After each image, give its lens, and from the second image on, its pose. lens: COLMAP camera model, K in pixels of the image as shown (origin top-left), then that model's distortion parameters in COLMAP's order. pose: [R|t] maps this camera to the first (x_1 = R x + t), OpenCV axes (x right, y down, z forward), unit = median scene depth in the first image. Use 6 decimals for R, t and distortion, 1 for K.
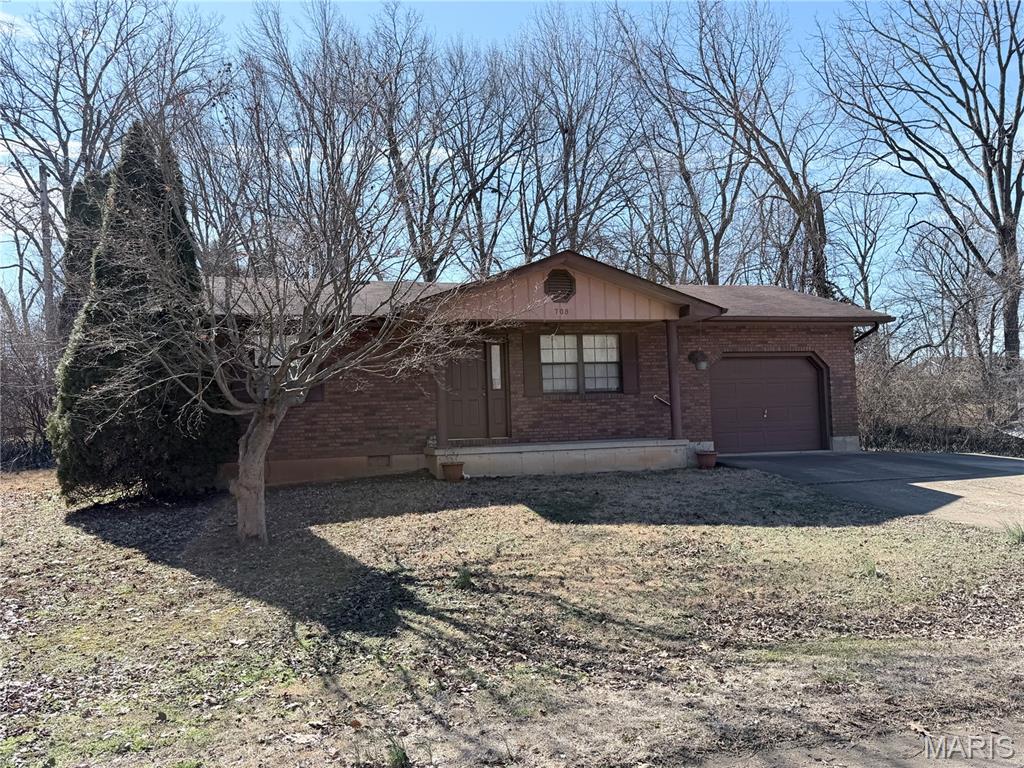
lens RADIAL K [[775.4, 0, 512.0], [0, 775.4, 384.0], [0, 0, 1]] dist [0.002454, 0.000127]
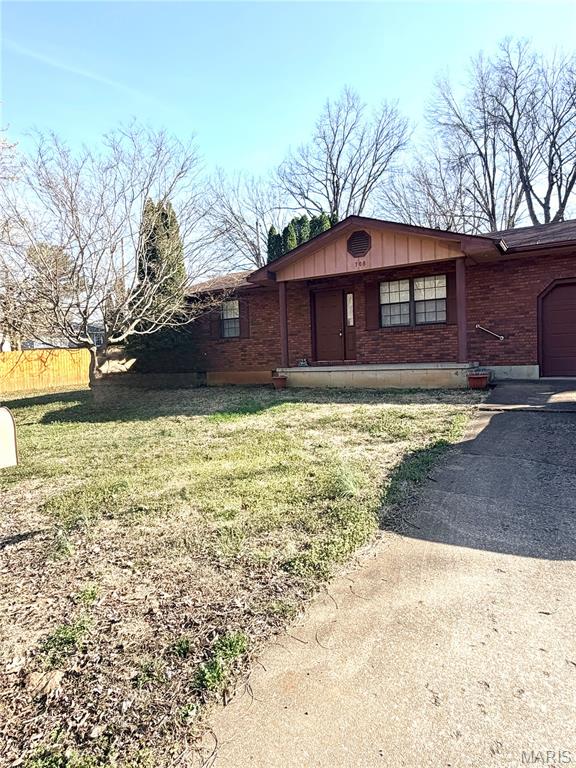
lens RADIAL K [[446.1, 0, 288.0], [0, 446.1, 384.0], [0, 0, 1]] dist [0.001855, 0.000140]
pose [[0.713702, 0.047024, -0.698869, 0.460341], [0.044953, 0.992612, 0.112696, 0.014761], [0.699006, -0.111847, 0.706315, 0.330101]]
